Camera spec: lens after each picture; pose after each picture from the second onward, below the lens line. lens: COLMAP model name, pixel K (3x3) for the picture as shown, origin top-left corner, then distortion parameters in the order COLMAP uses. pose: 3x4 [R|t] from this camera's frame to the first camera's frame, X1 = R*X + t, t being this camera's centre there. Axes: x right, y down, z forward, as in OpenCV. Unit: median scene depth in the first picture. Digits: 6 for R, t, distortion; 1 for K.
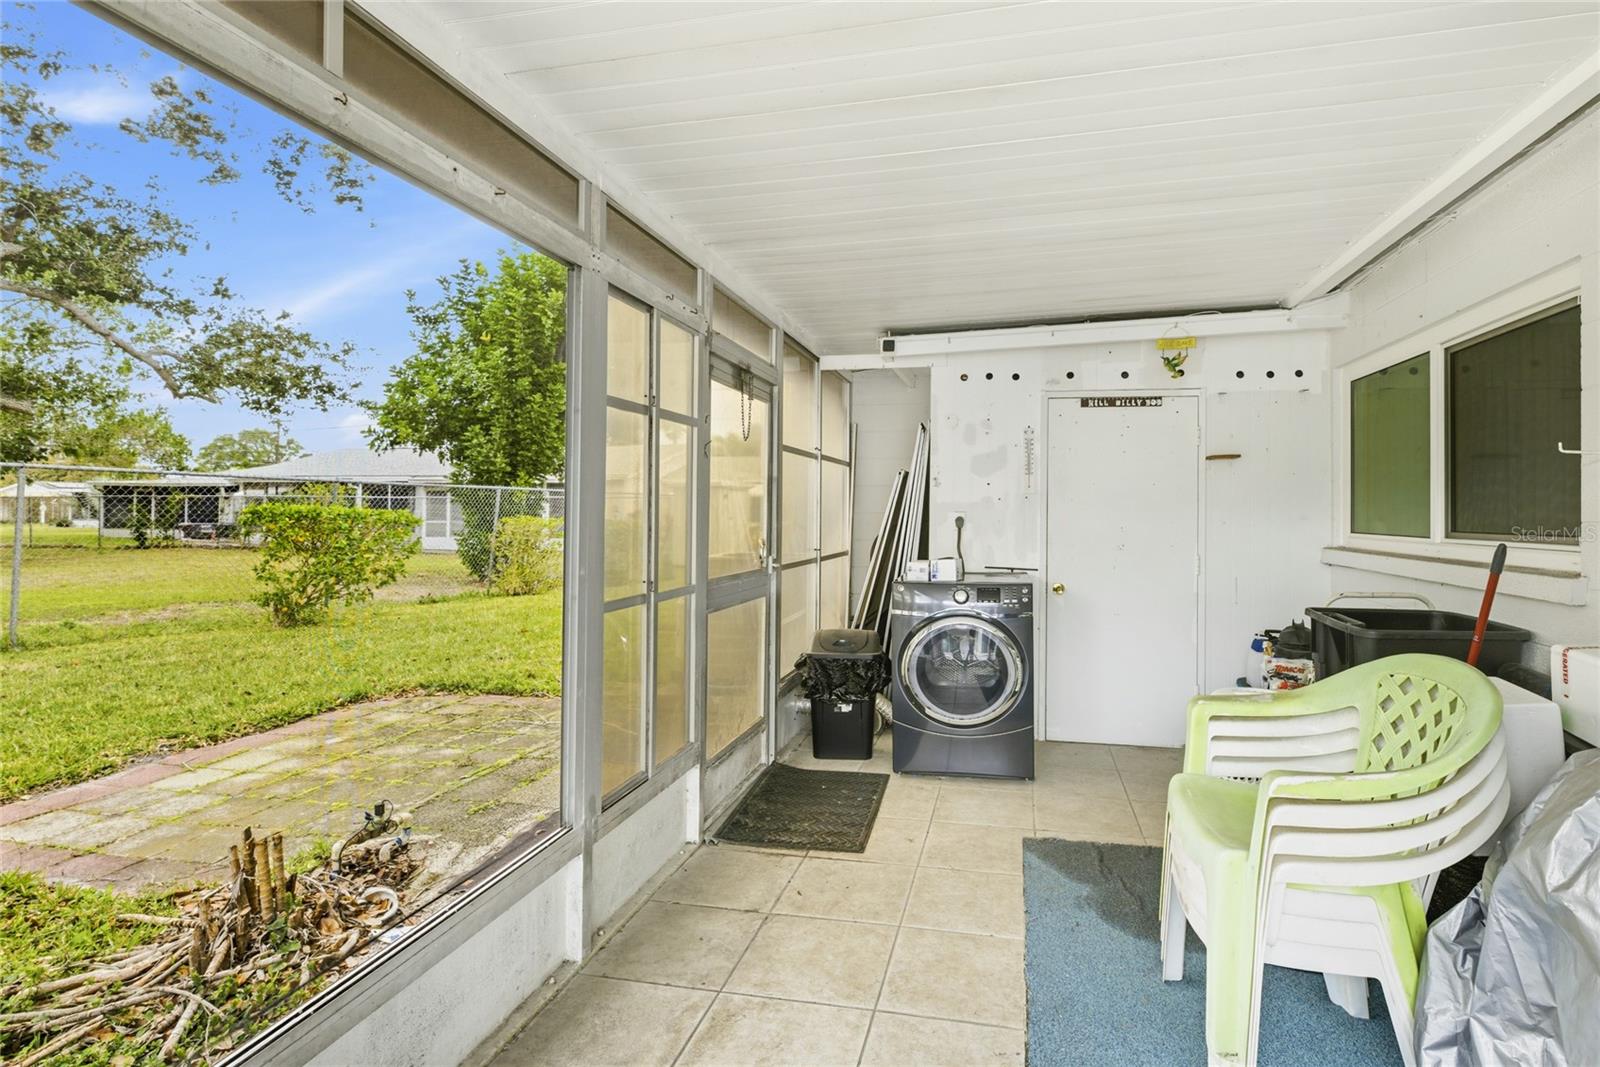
lens RADIAL K [[767.7, 0, 866.6], [0, 767.7, 501.9], [0, 0, 1]] dist [-0.005128, 0.000764]
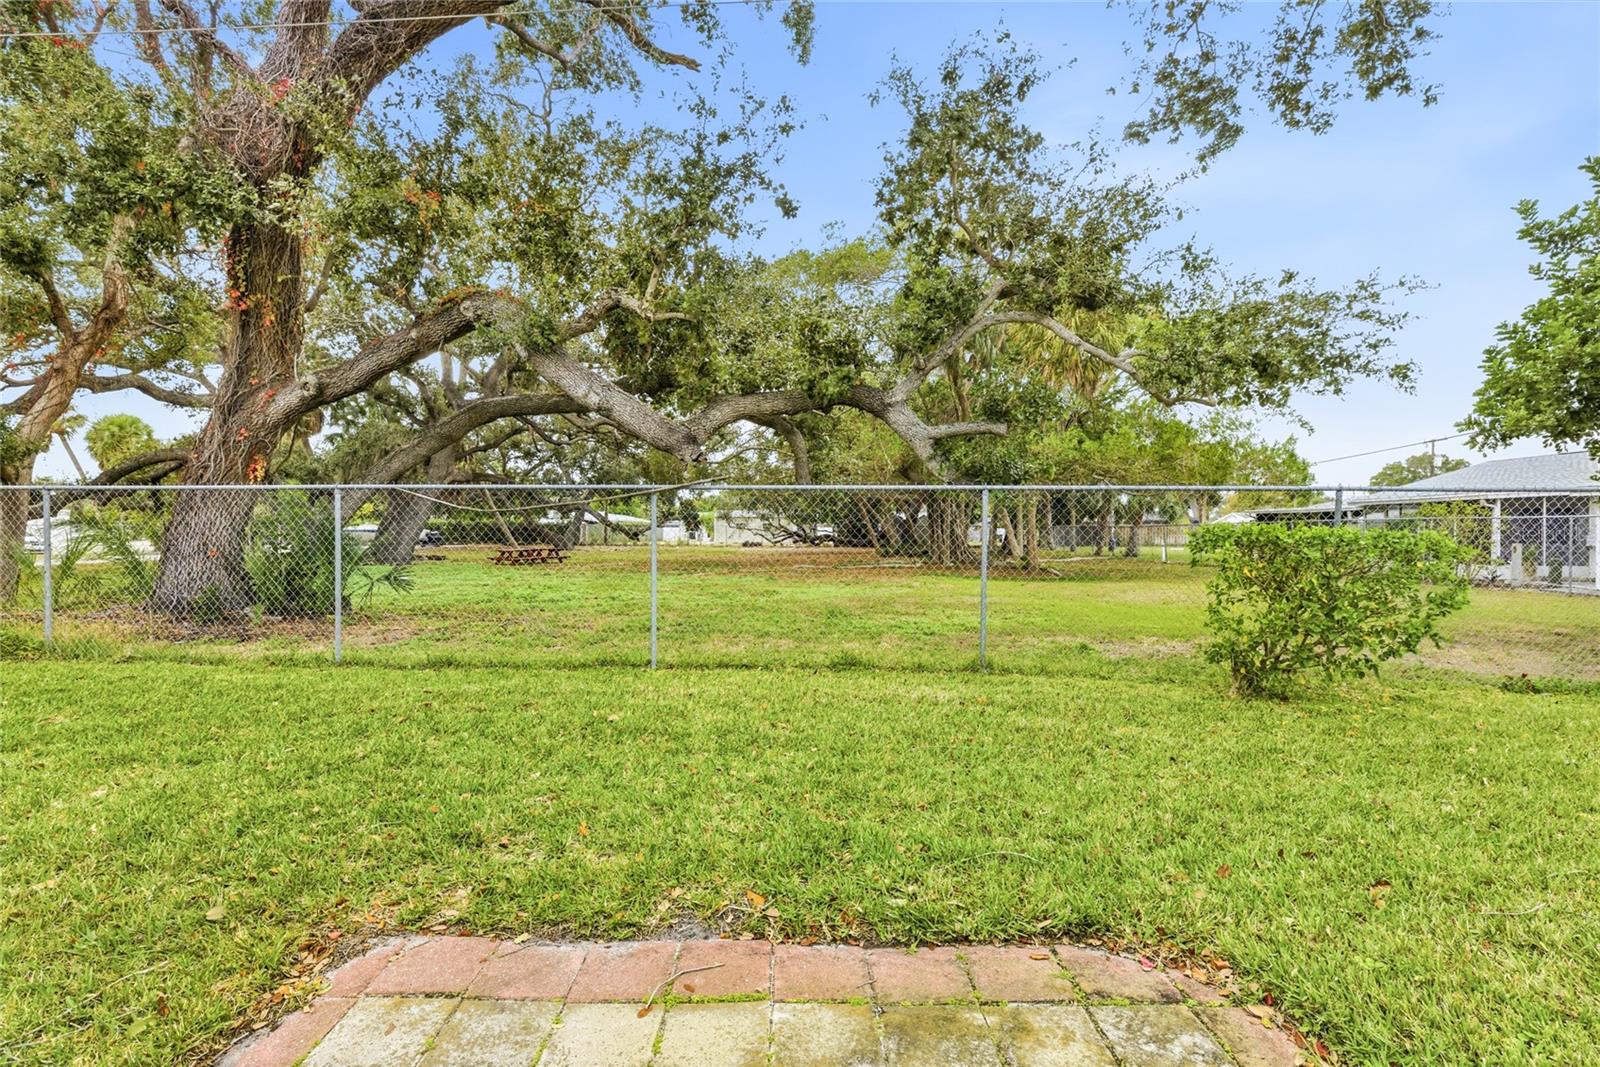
lens RADIAL K [[767.7, 0, 795.7], [0, 767.7, 531.7], [0, 0, 1]] dist [-0.005128, 0.000764]
pose [[0.205930, -0.005954, -0.978549, -0.129926], [0.012099, 0.999921, -0.003538, 0.006680], [0.978492, -0.011111, 0.205985, 0.394114]]
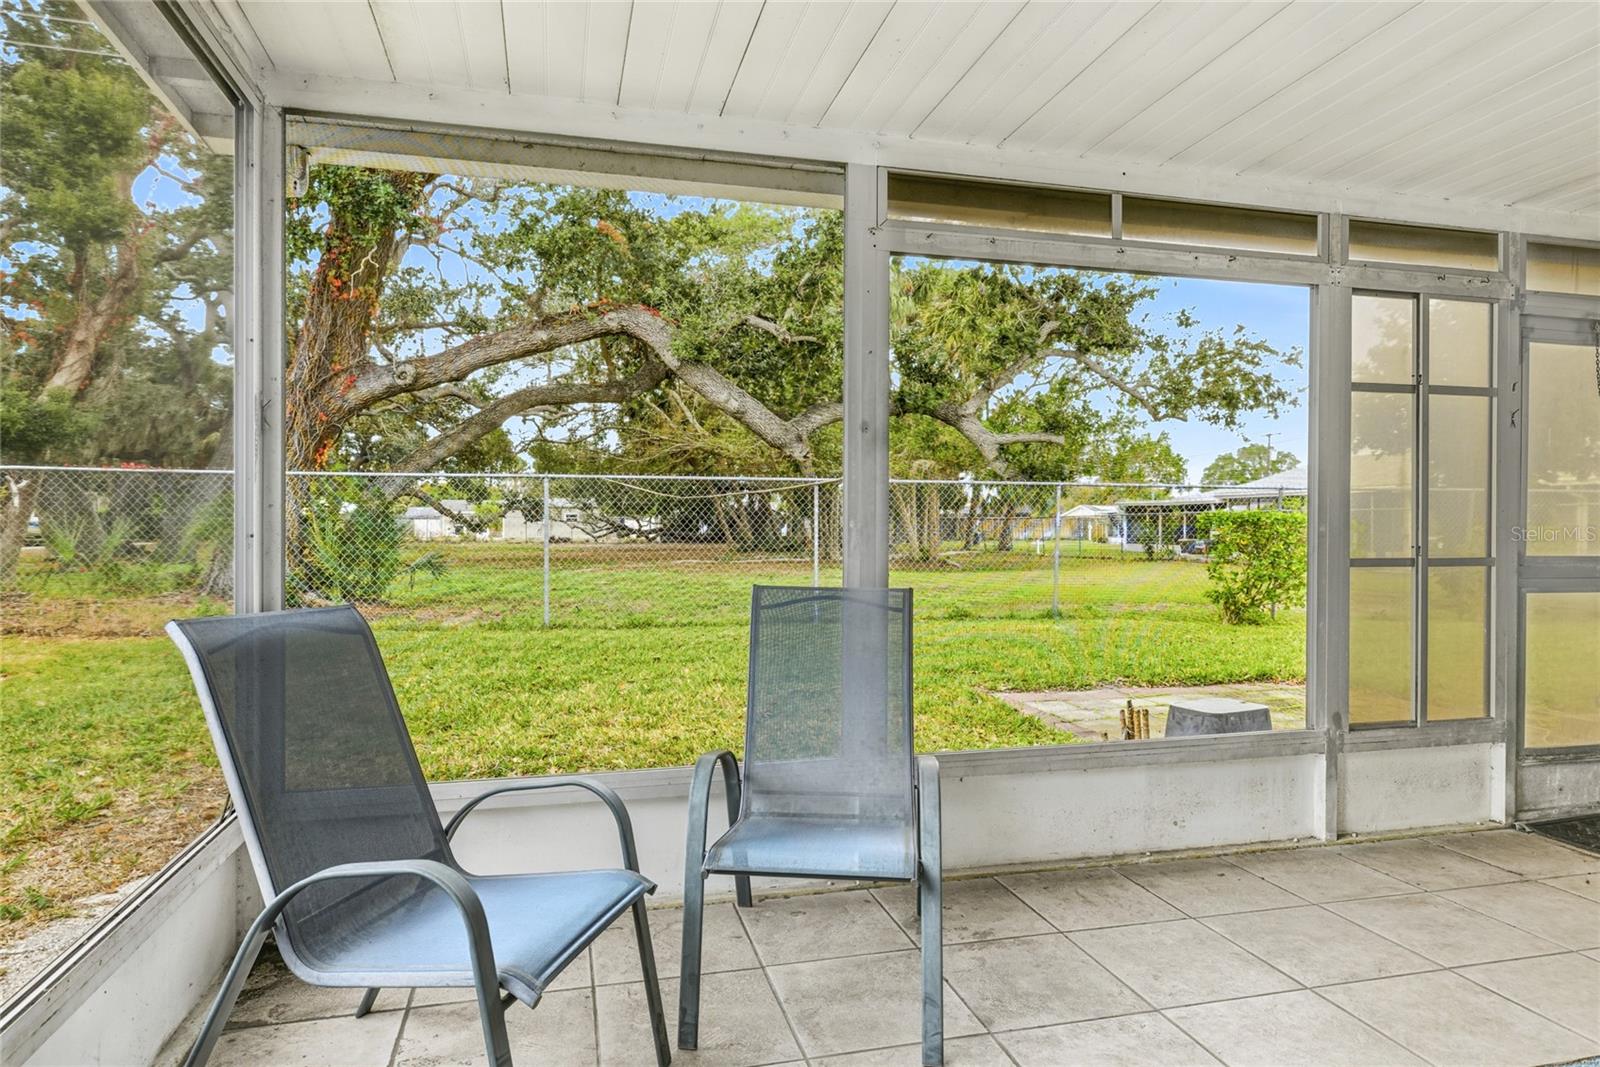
lens RADIAL K [[922.4, 0, 798.9], [0, 922.4, 548.2], [0, 0, 1]] dist [0.018180, -0.000672]
pose [[0.426646, 0.016257, -0.904272, 0.135894], [0.011376, 0.999663, 0.023339, 0.016565], [0.904347, -0.020244, 0.426318, -0.090399]]
